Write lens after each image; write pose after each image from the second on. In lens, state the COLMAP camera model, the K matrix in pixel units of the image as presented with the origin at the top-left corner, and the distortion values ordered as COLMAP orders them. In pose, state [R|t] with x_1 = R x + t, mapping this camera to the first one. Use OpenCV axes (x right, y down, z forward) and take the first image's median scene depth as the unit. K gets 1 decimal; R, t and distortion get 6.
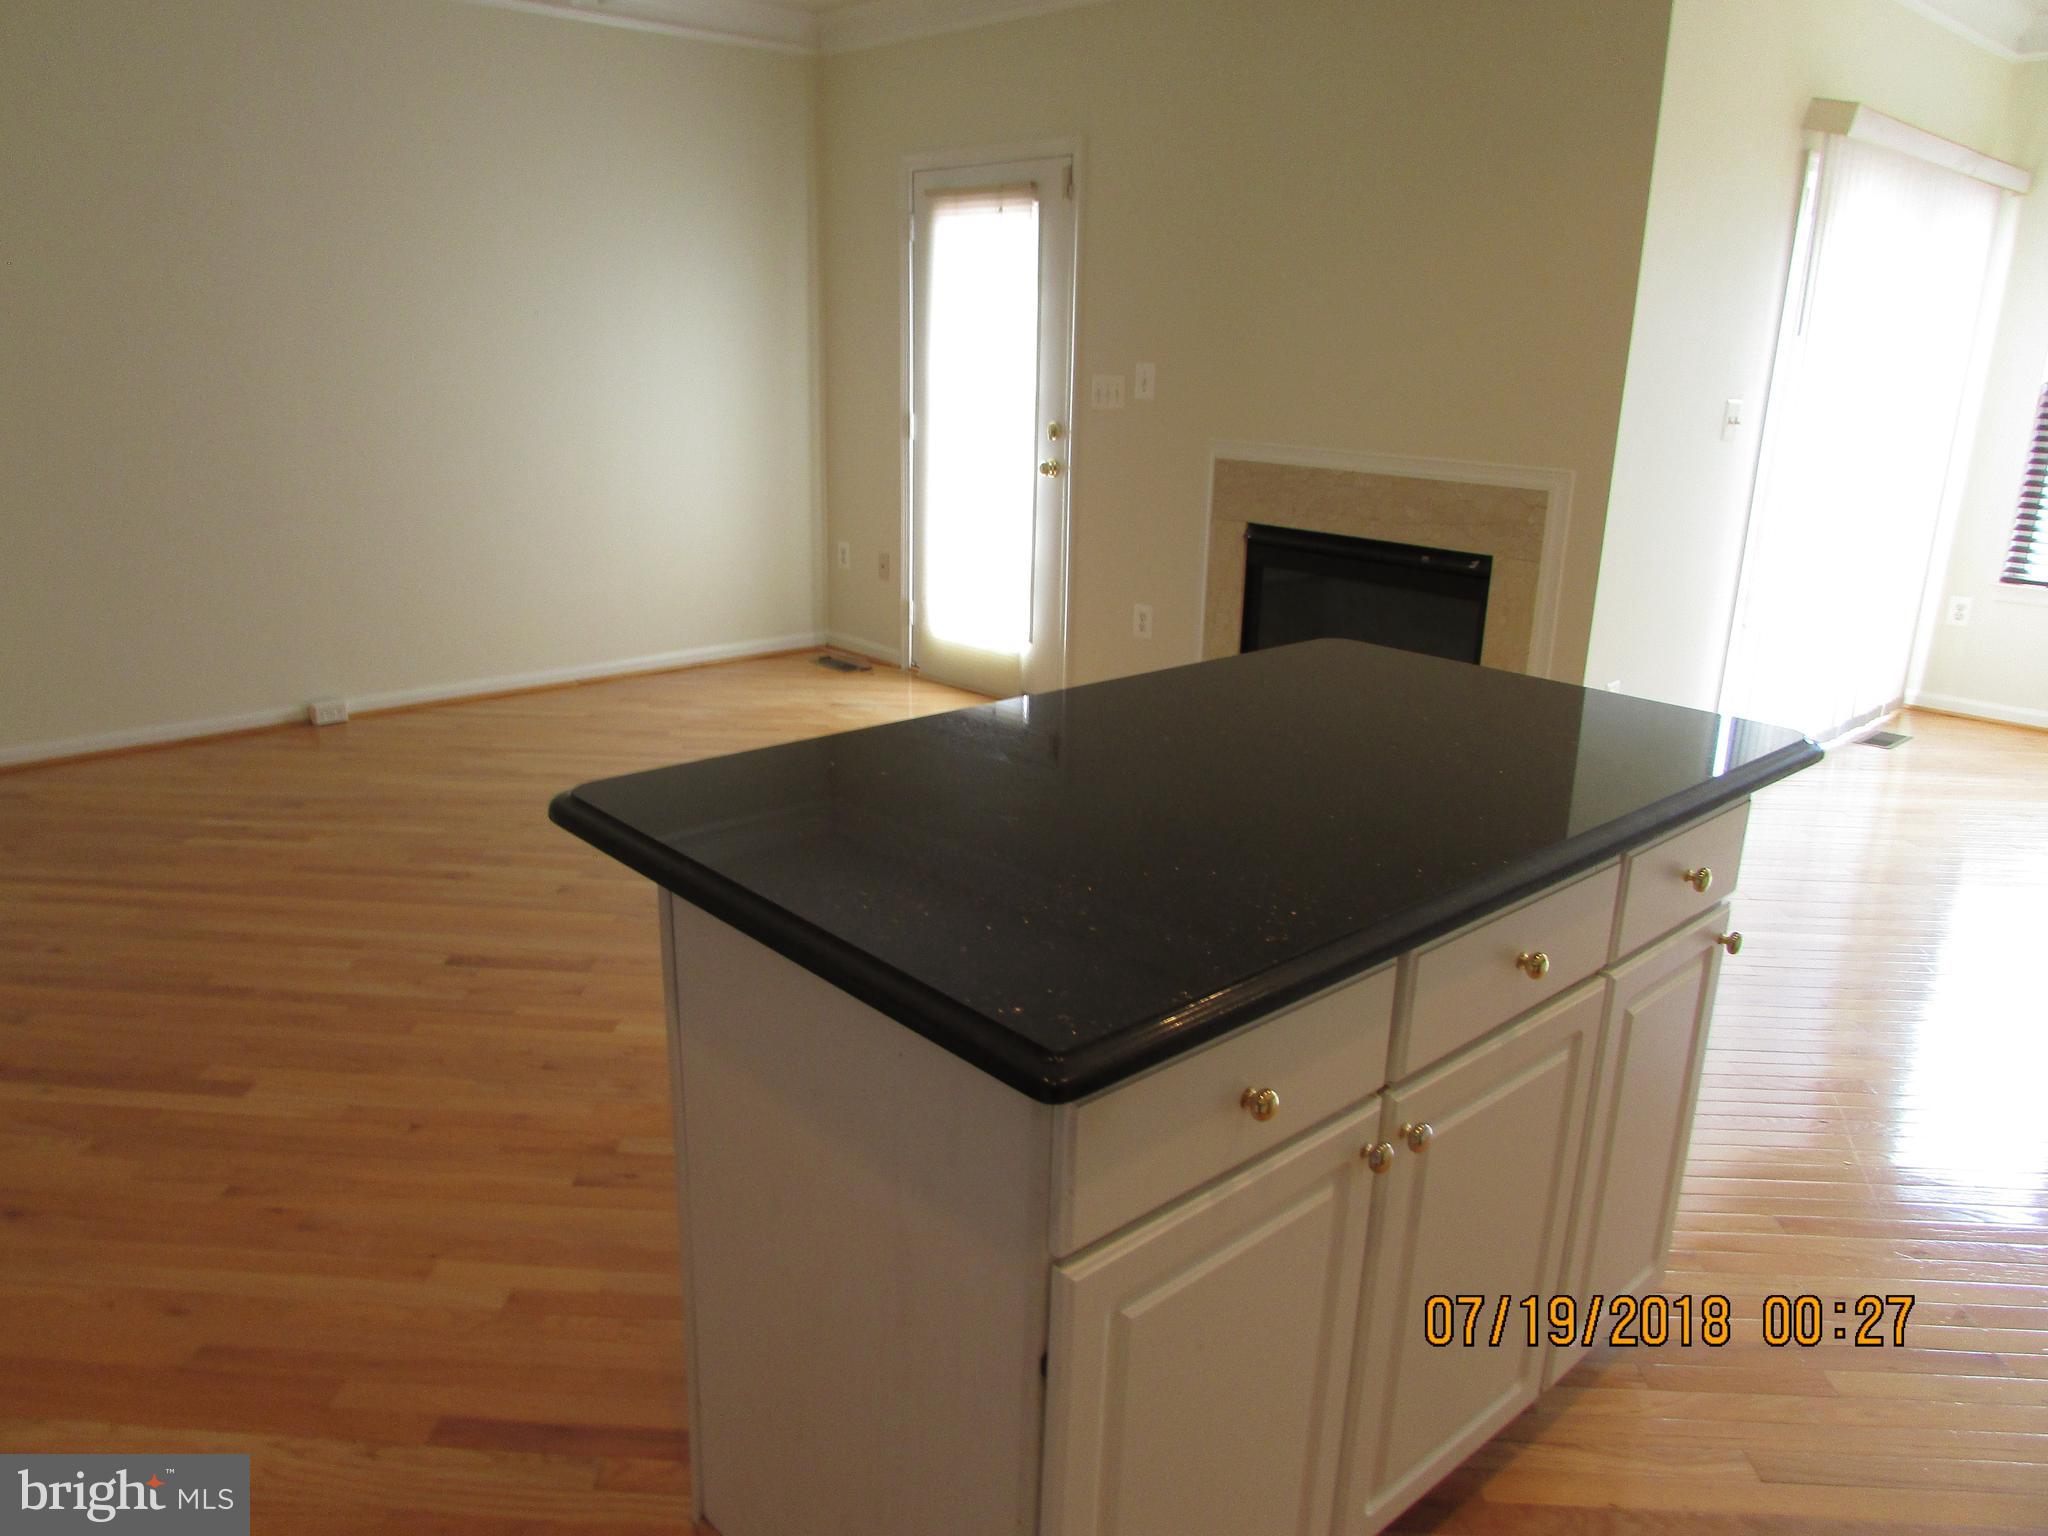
lens RADIAL K [[1438.3, 0, 1024.0], [0, 1438.3, 768.0], [0, 0, 1]] dist [-0.025189, 0.003330]
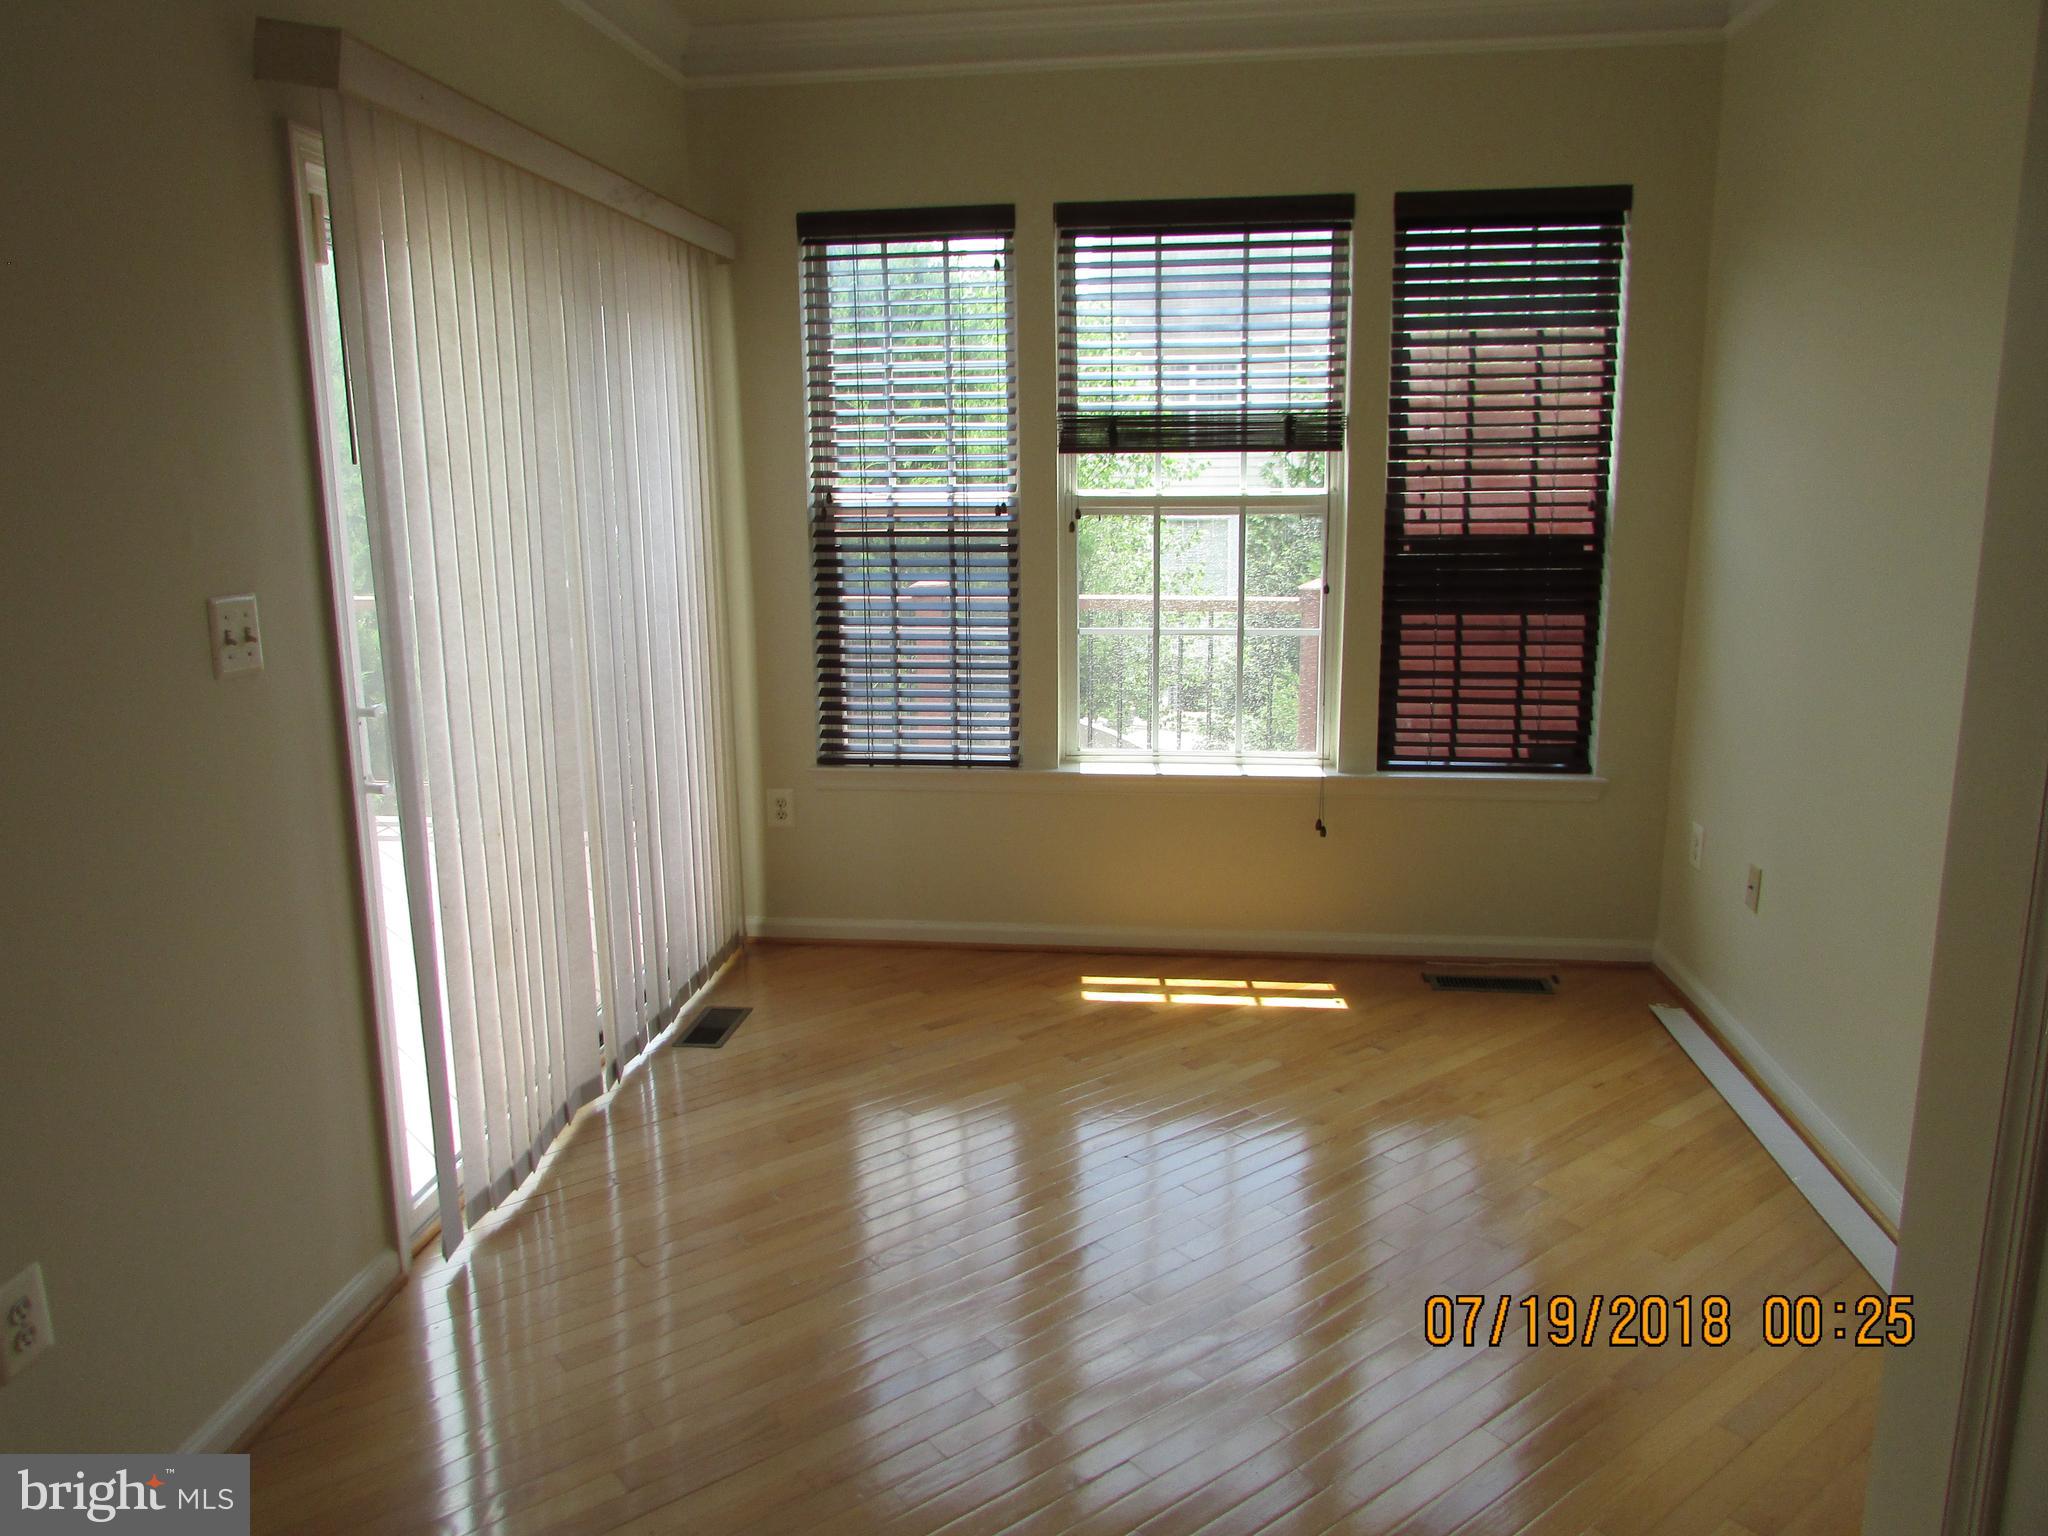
lens RADIAL K [[1451.8, 0, 1024.0], [0, 1451.8, 768.0], [0, 0, 1]] dist [-0.003838, 0.000277]
pose [[0.764713, -0.160182, 0.624145, 0.332359], [0.216484, 0.976175, -0.014712, -0.109293], [-0.606918, 0.146368, 0.781170, 0.379422]]
